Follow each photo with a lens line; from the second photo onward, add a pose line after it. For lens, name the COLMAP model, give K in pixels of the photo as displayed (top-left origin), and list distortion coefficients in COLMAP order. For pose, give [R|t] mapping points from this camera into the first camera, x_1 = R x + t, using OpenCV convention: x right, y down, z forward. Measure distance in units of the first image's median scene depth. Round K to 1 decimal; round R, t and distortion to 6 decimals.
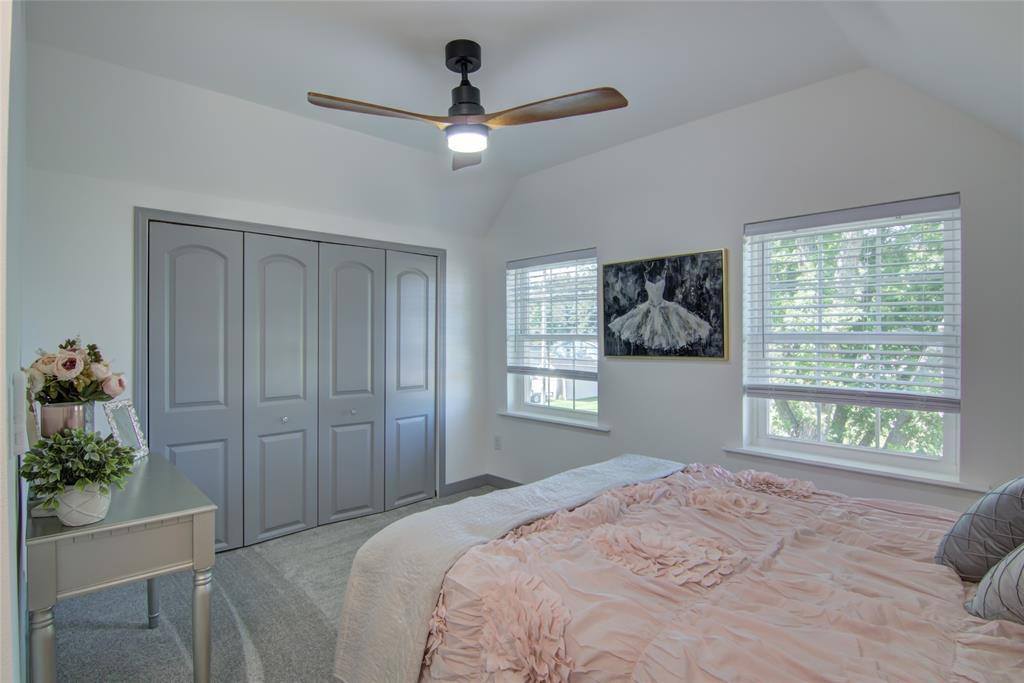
lens RADIAL K [[519.0, 0, 507.5], [0, 519.0, 336.9], [0, 0, 1]] dist [0.000056, -0.014835]
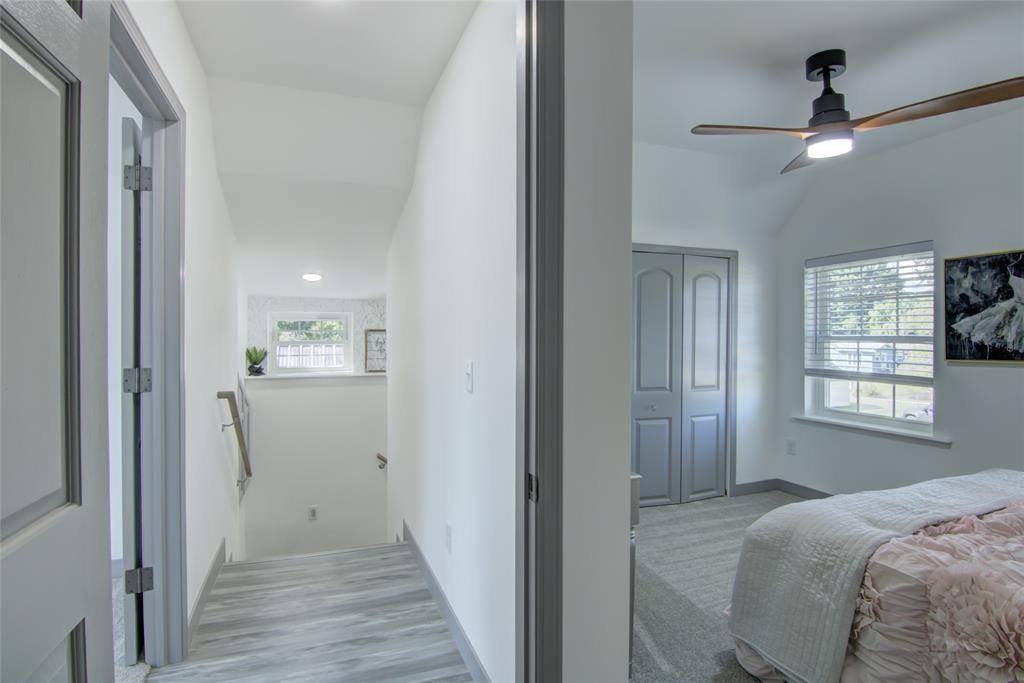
lens RADIAL K [[525.6, 0, 505.9], [0, 525.6, 340.8], [0, 0, 1]] dist [0.002442, -0.011750]
pose [[0.930824, 0.005567, -0.365427, -0.194928], [-0.002527, 0.999958, 0.008797, -0.002469], [0.365460, -0.007265, 0.930799, -0.131806]]
